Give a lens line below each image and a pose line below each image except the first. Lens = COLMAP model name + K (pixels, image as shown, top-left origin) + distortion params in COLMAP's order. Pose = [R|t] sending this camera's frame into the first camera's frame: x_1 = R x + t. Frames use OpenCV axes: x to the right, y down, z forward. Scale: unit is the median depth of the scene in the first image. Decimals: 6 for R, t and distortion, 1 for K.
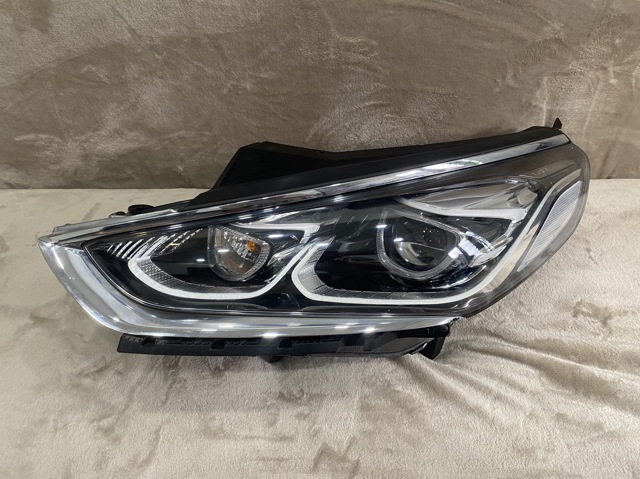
lens RADIAL K [[488.7, 0, 320.6], [0, 488.7, 228.4], [0, 0, 1]] dist [0.013533, -0.005088]
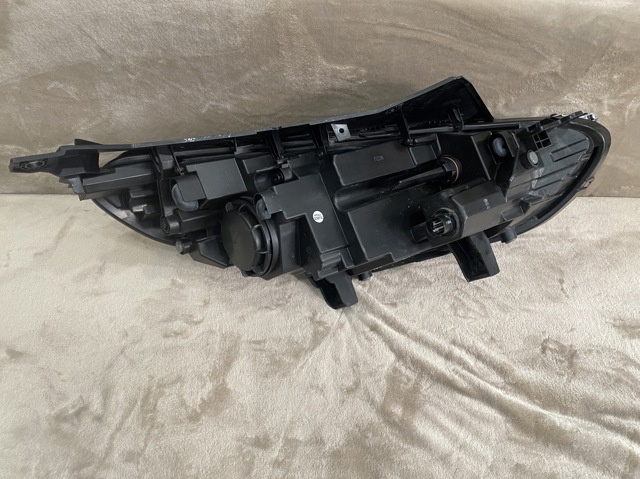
lens RADIAL K [[488.7, 0, 320.6], [0, 488.7, 228.4], [0, 0, 1]] dist [0.013533, -0.005088]
pose [[0.998897, 0.030323, 0.035862, 0.003664], [-0.035216, 0.988833, 0.144804, -0.222766], [-0.031071, -0.145908, 0.988810, 0.027722]]
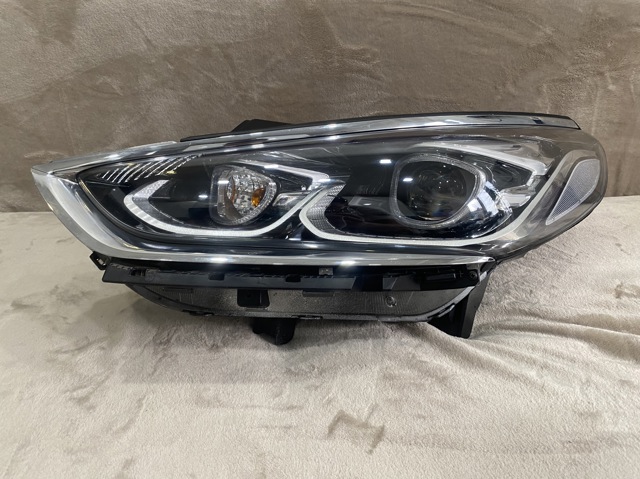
lens RADIAL K [[487.1, 0, 315.8], [0, 487.1, 228.4], [0, 0, 1]] dist [0.007866, 0.001106]
pose [[0.999602, -0.022197, -0.017413, -0.010333], [0.016590, 0.961712, -0.273558, 0.287234], [0.022819, 0.273161, 0.961698, 0.100324]]
